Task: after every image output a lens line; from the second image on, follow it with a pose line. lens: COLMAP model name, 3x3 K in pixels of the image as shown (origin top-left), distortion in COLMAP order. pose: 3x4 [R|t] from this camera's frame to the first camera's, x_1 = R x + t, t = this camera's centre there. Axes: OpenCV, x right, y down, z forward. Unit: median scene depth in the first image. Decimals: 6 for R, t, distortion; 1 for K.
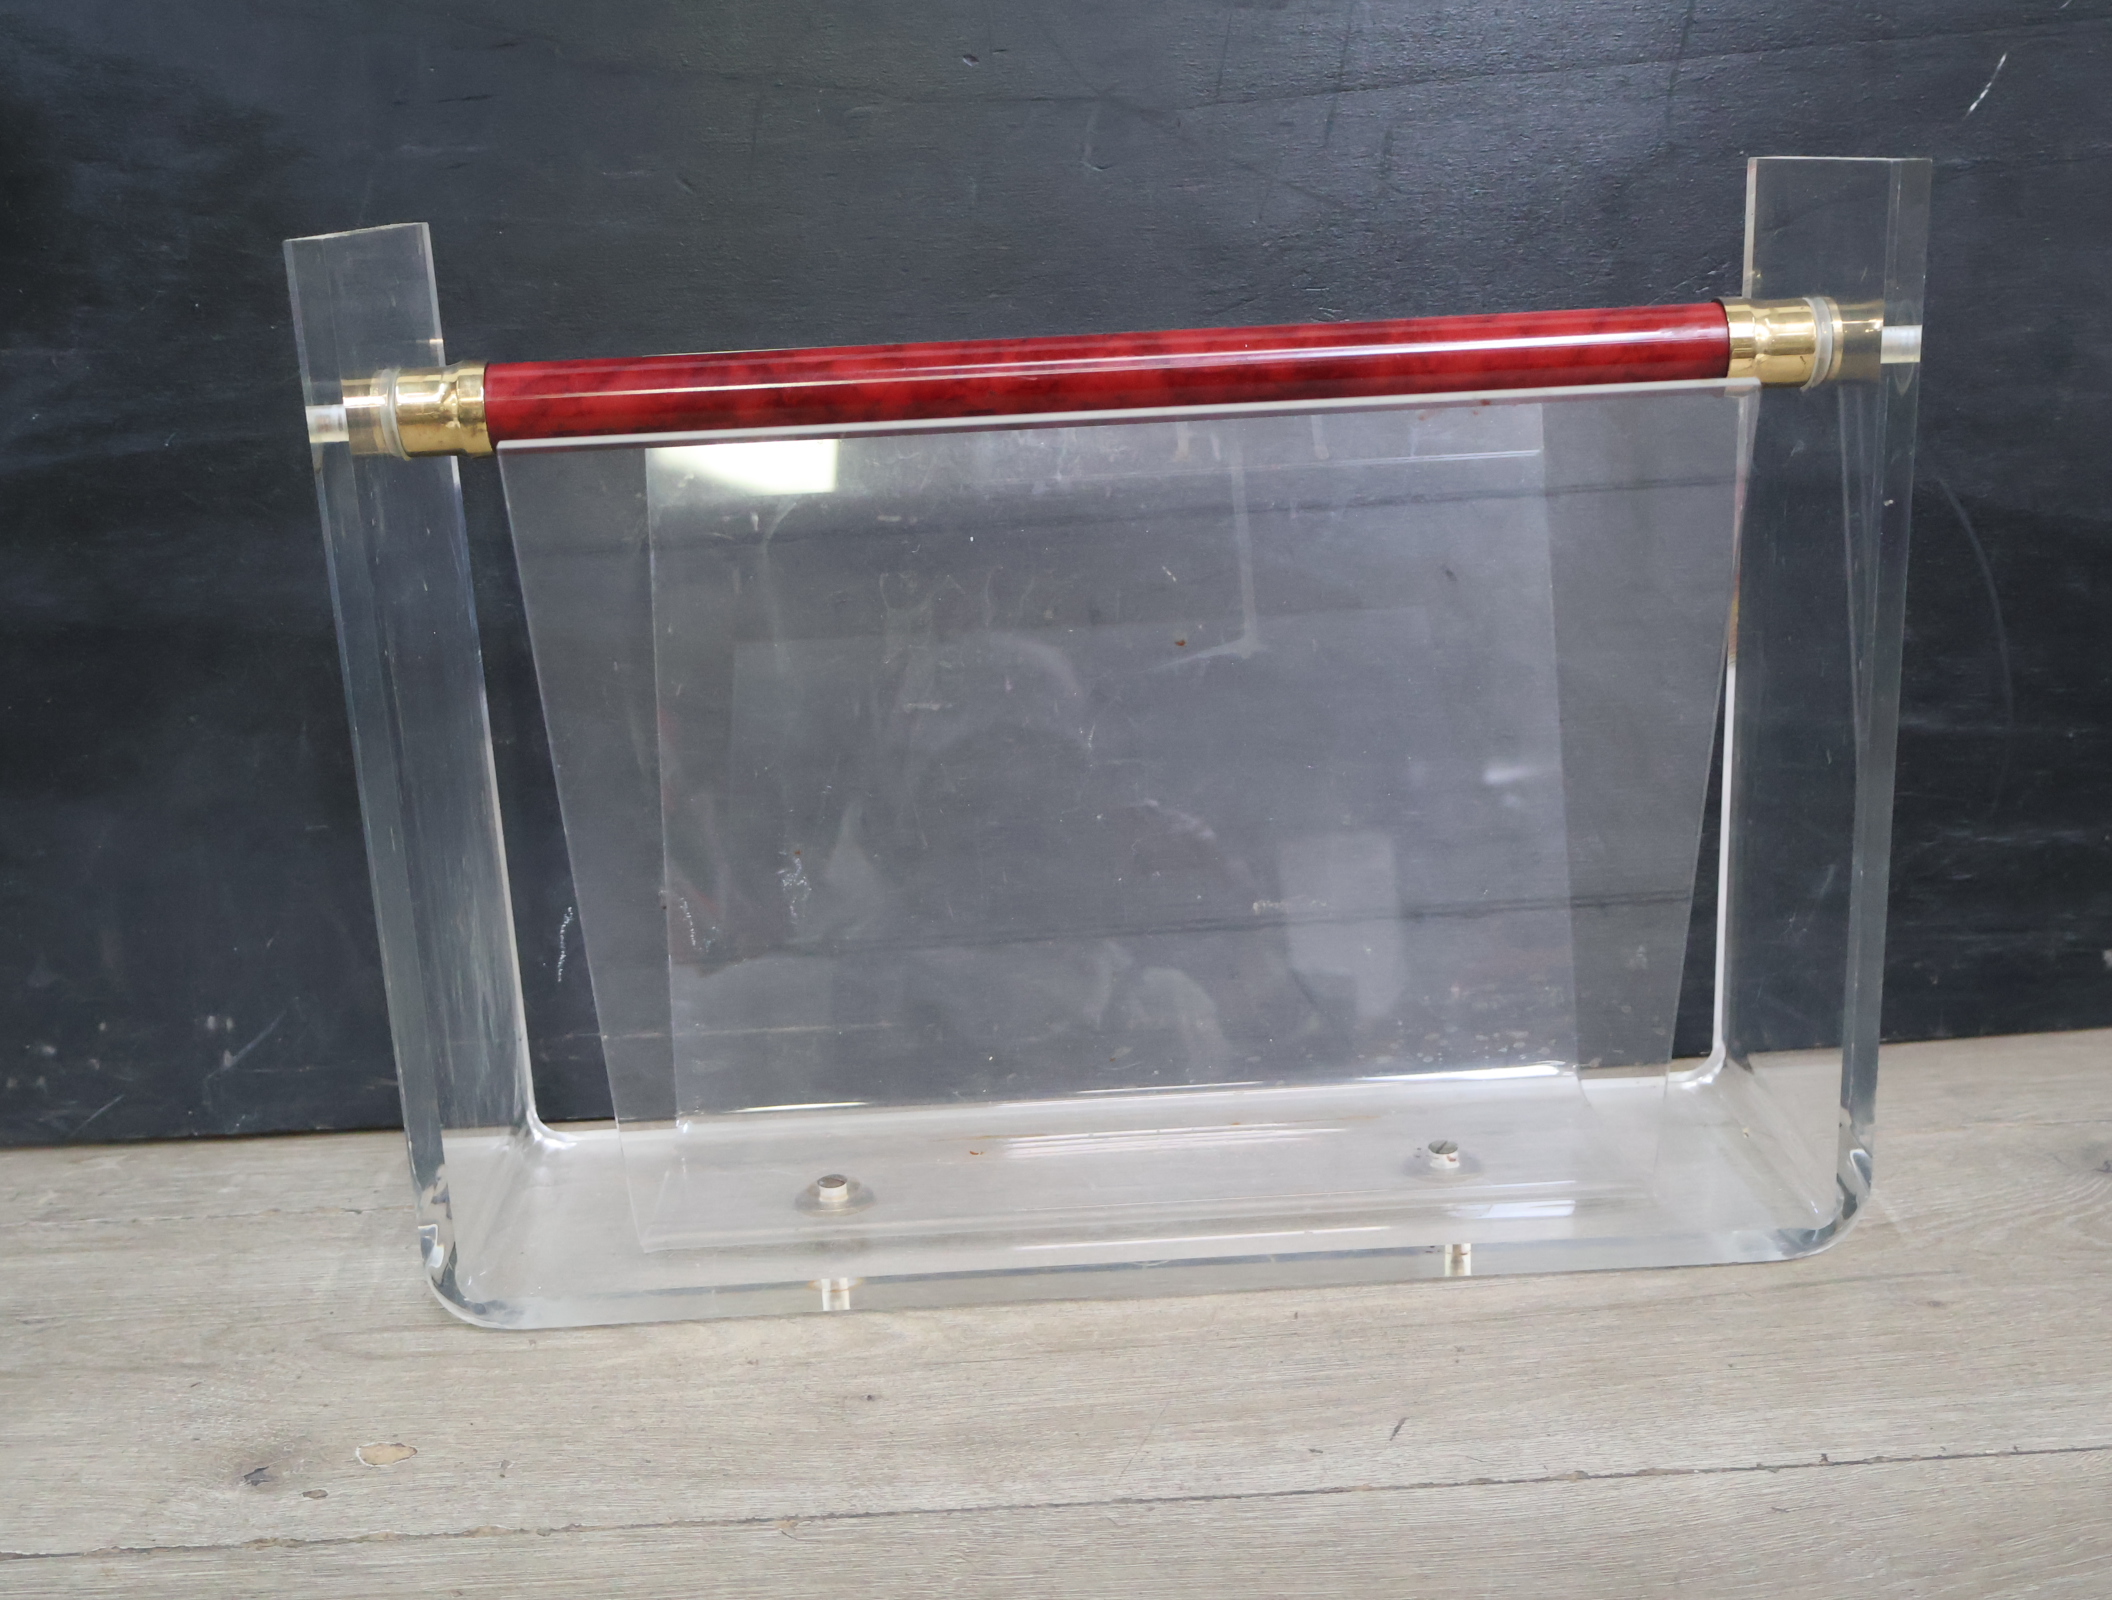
lens RADIAL K [[2364.8, 0, 1064.5], [0, 2364.8, 838.4], [0, 0, 1]] dist [0.003238, 0.000000]
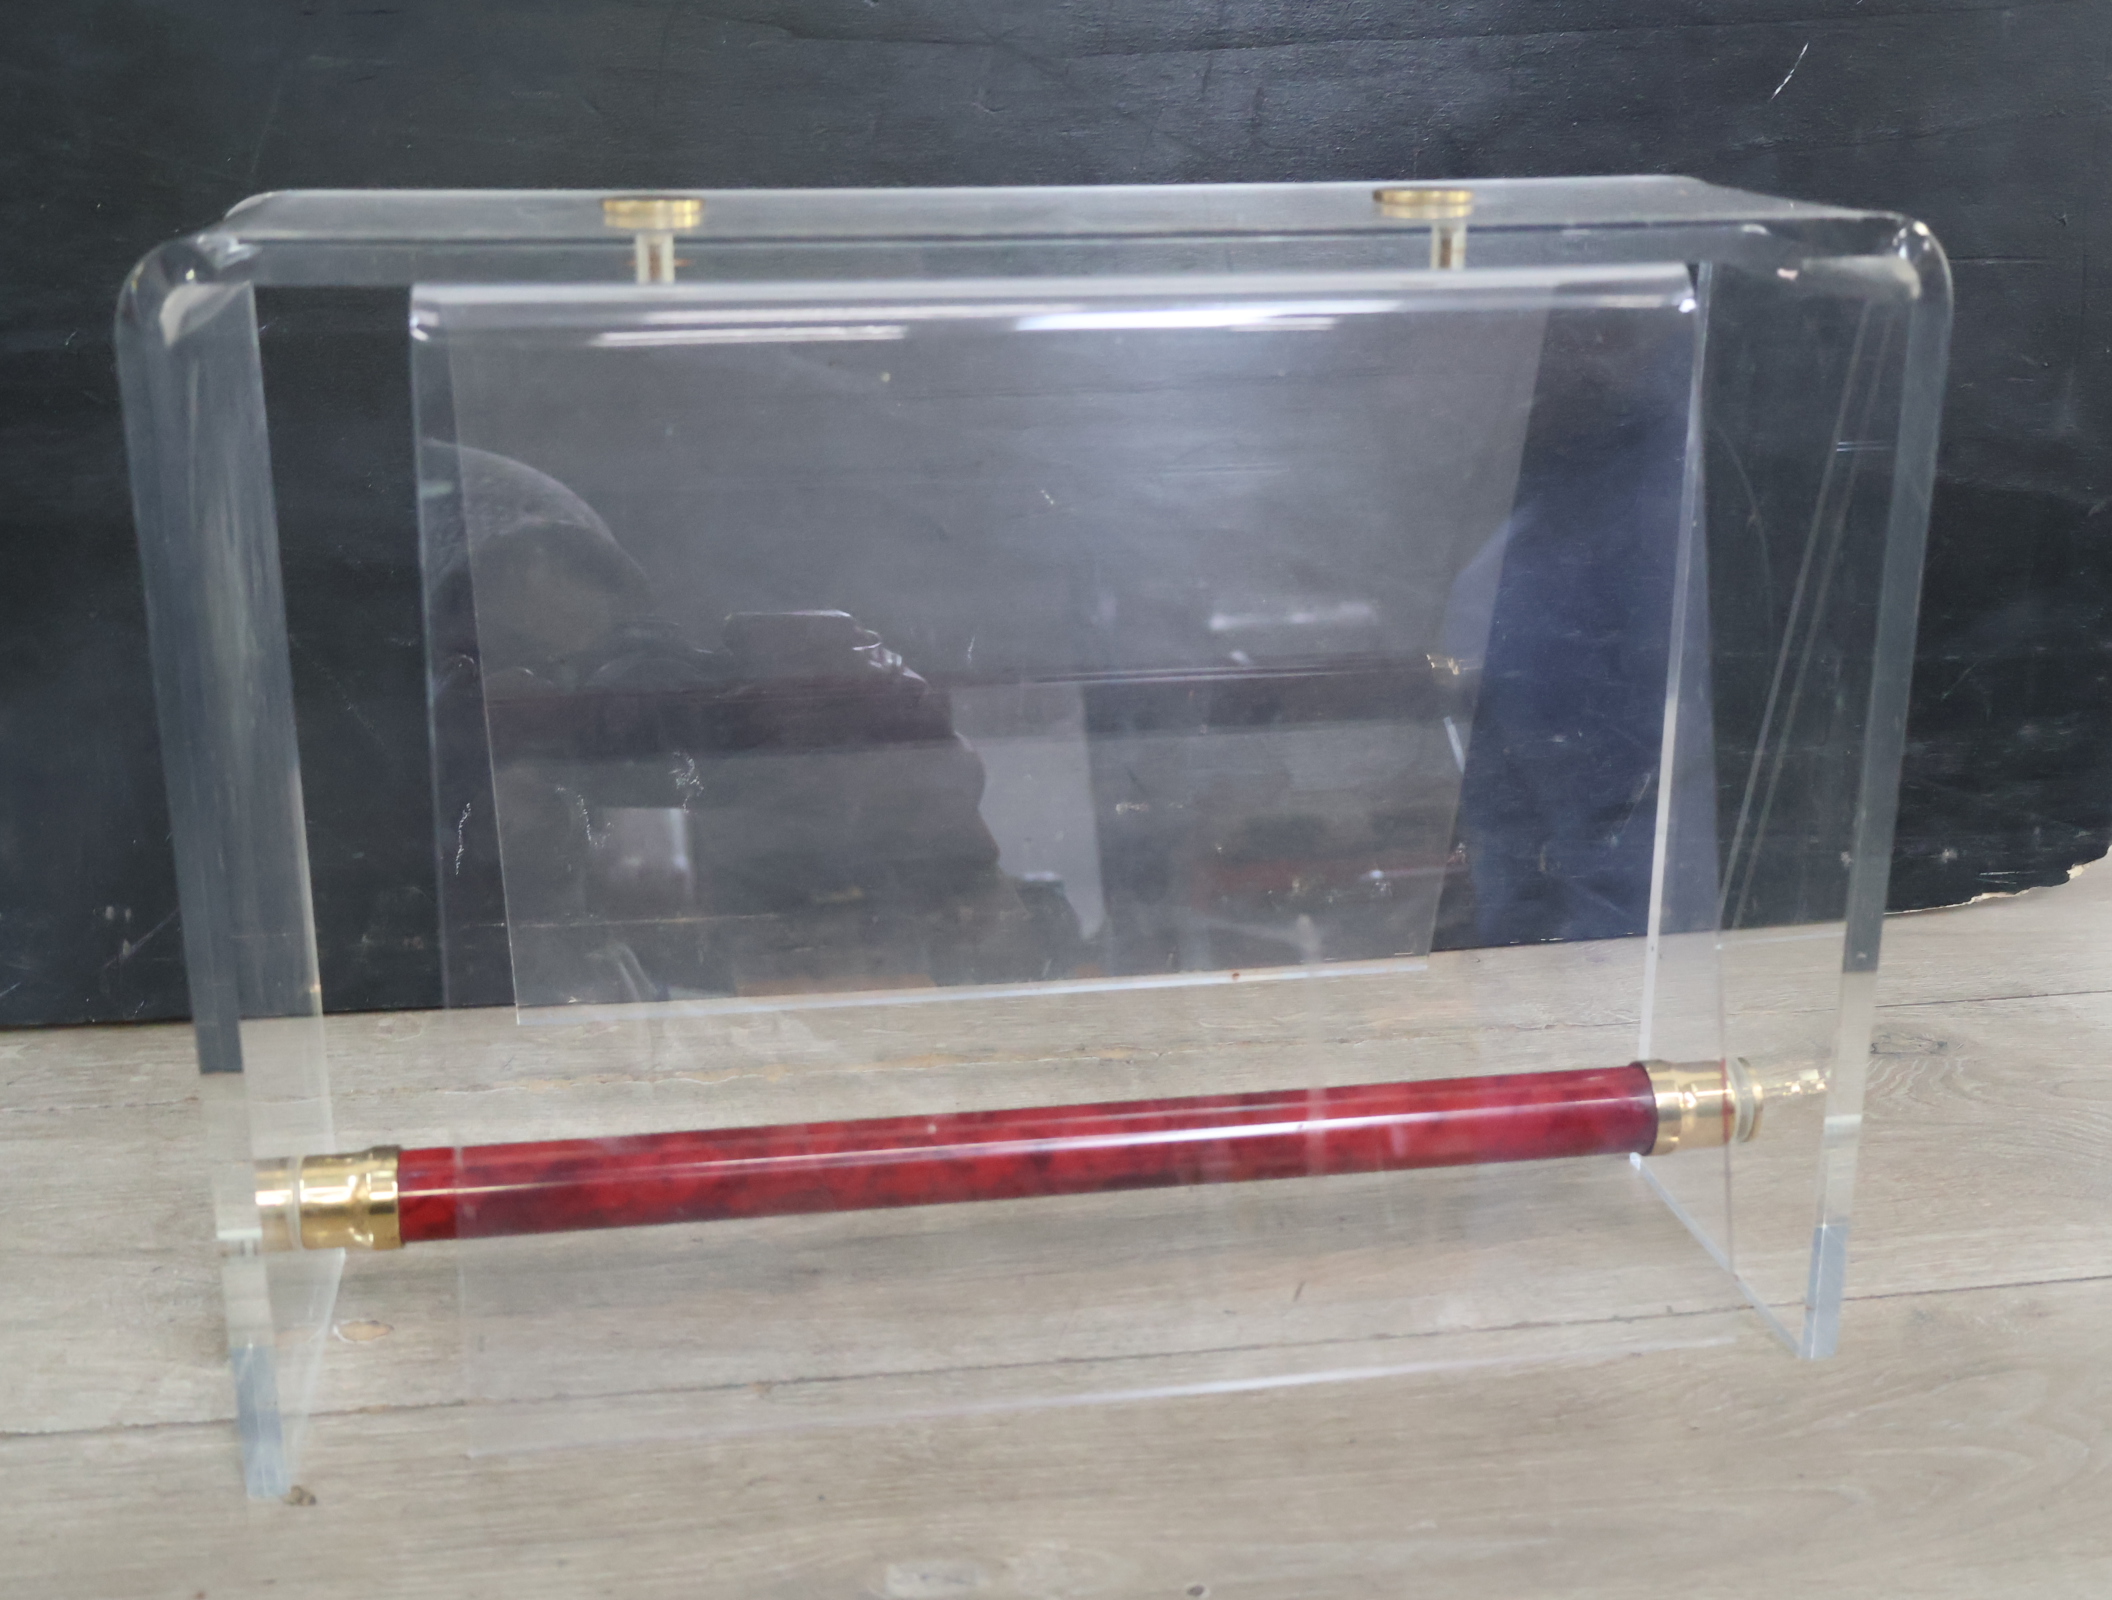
lens RADIAL K [[2364.8, 0, 1040.9], [0, 2364.8, 804.2], [0, 0, 1]] dist [0.003238, 0.000000]
pose [[0.991089, 0.007985, 0.132961, -0.120328], [-0.014635, 0.998686, 0.049118, -0.031021], [-0.132394, -0.050626, 0.989903, -0.075759]]
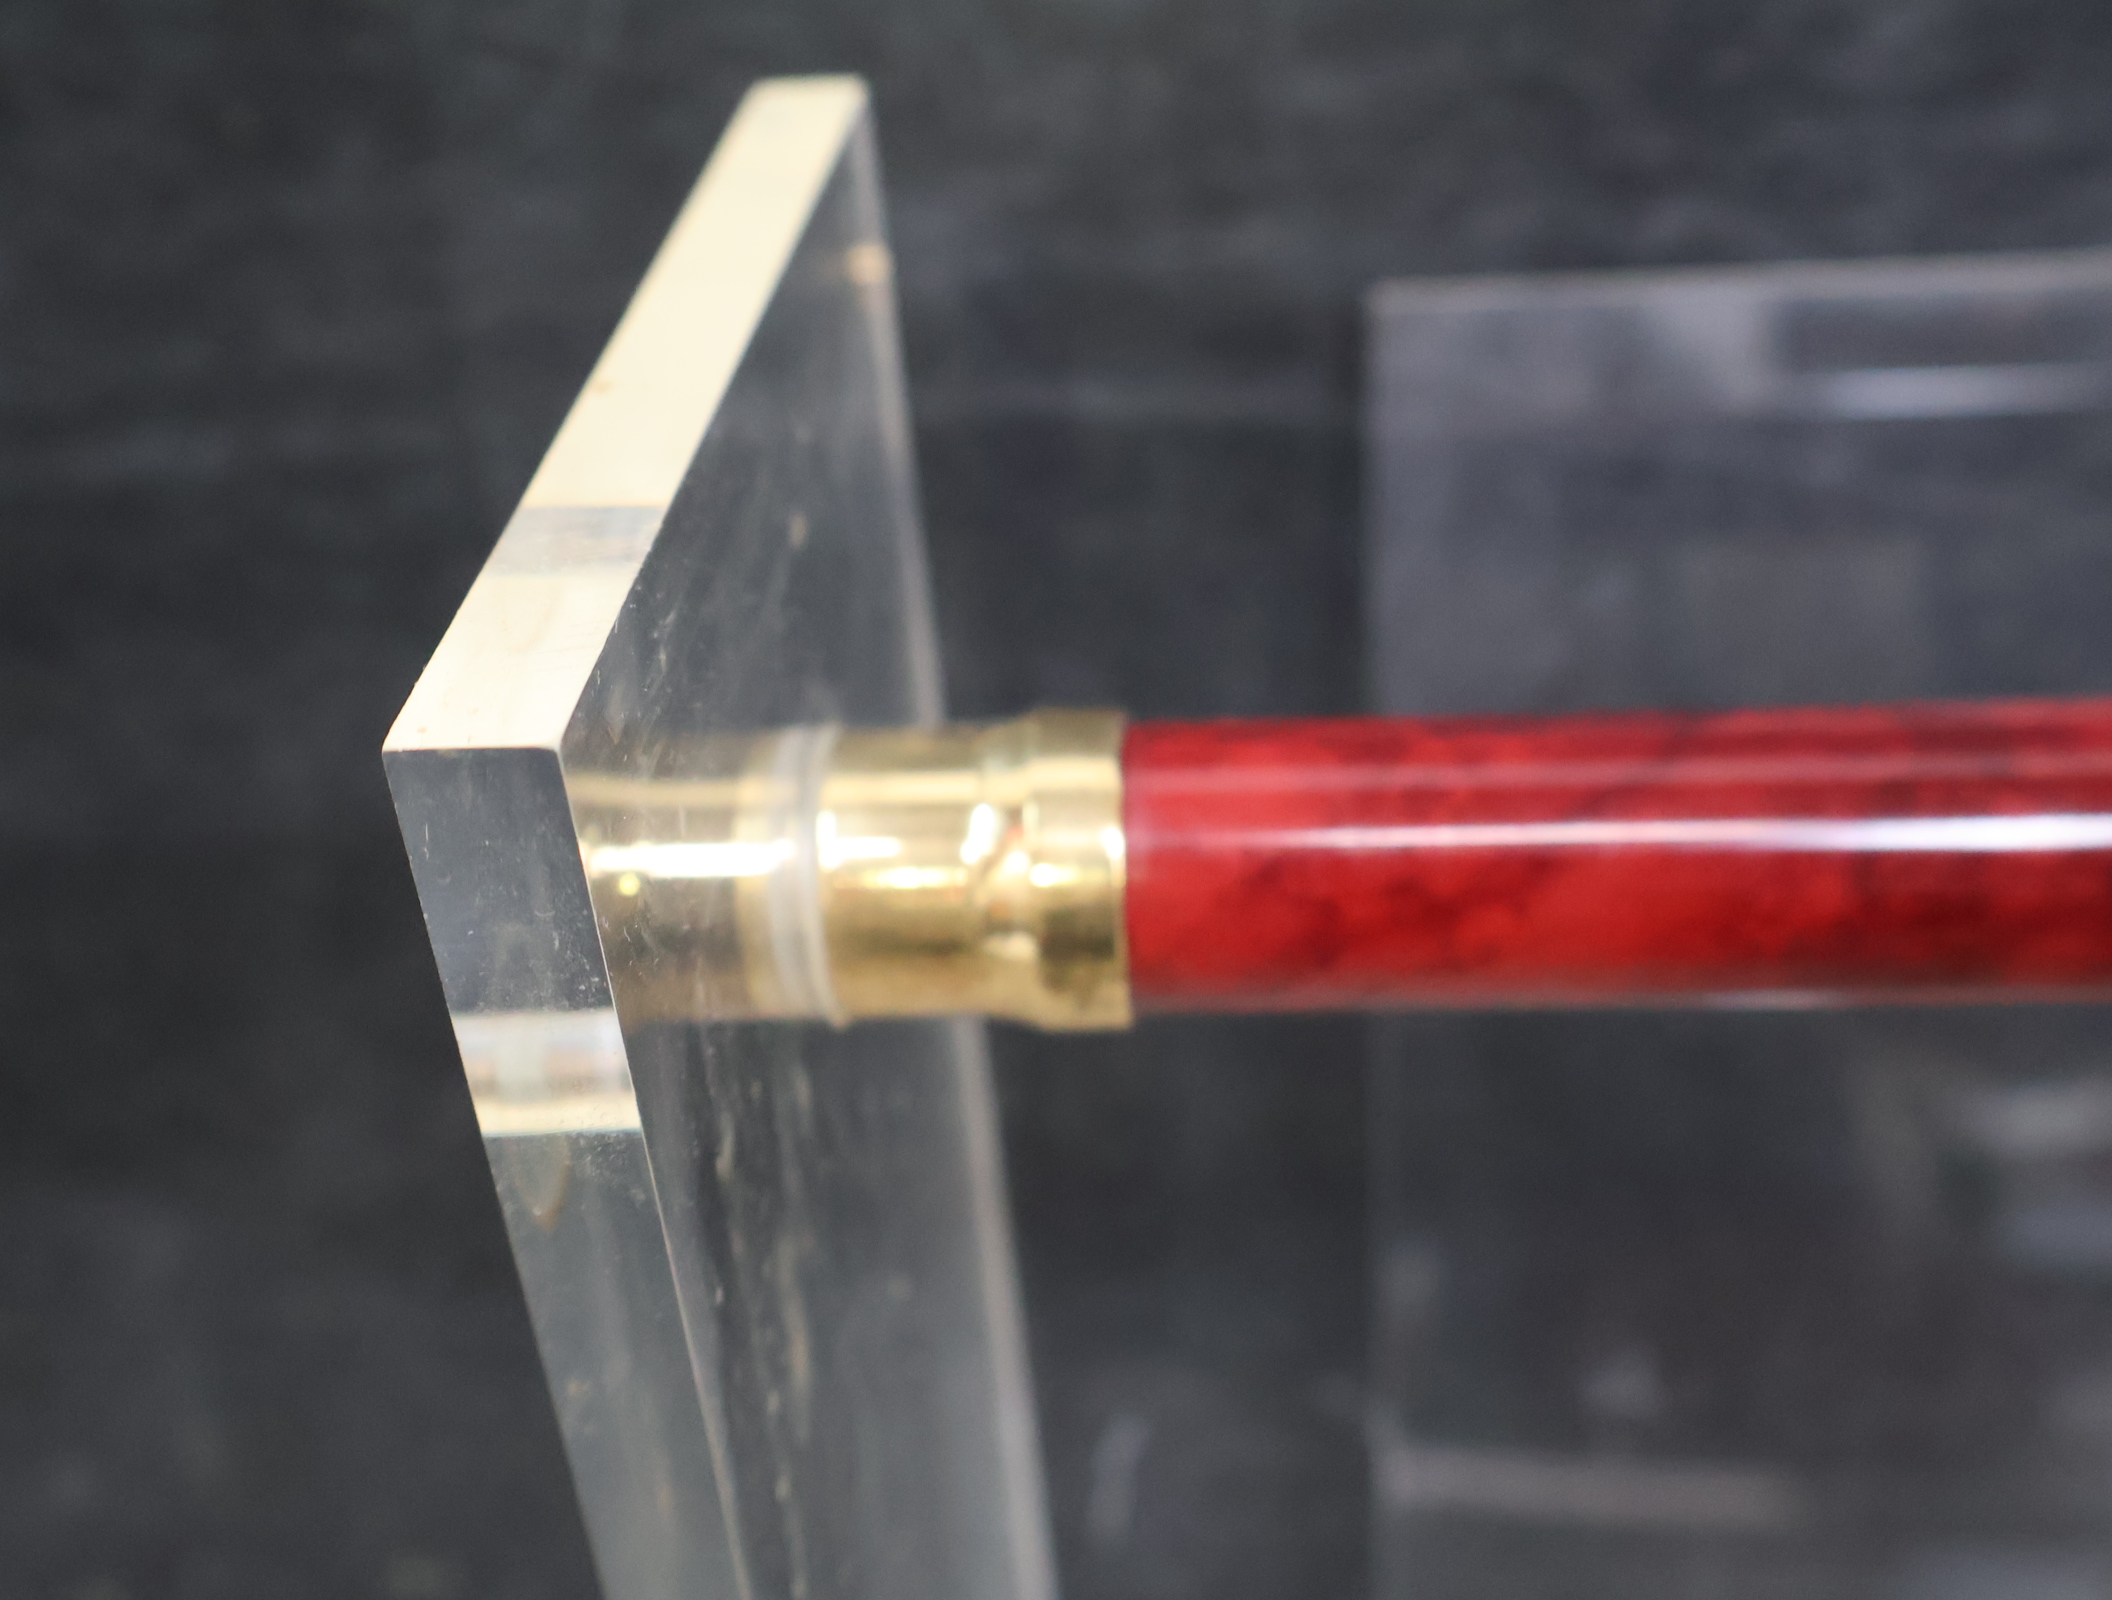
lens RADIAL K [[2364.8, 0, 1073.1], [0, 2364.8, 781.8], [0, 0, 1]] dist [0.003238, 0.000000]
pose [[0.995097, 0.037681, -0.091442, -0.223247], [-0.009376, 0.956353, 0.292064, -0.281200], [0.098456, -0.289774, 0.952017, 0.717898]]
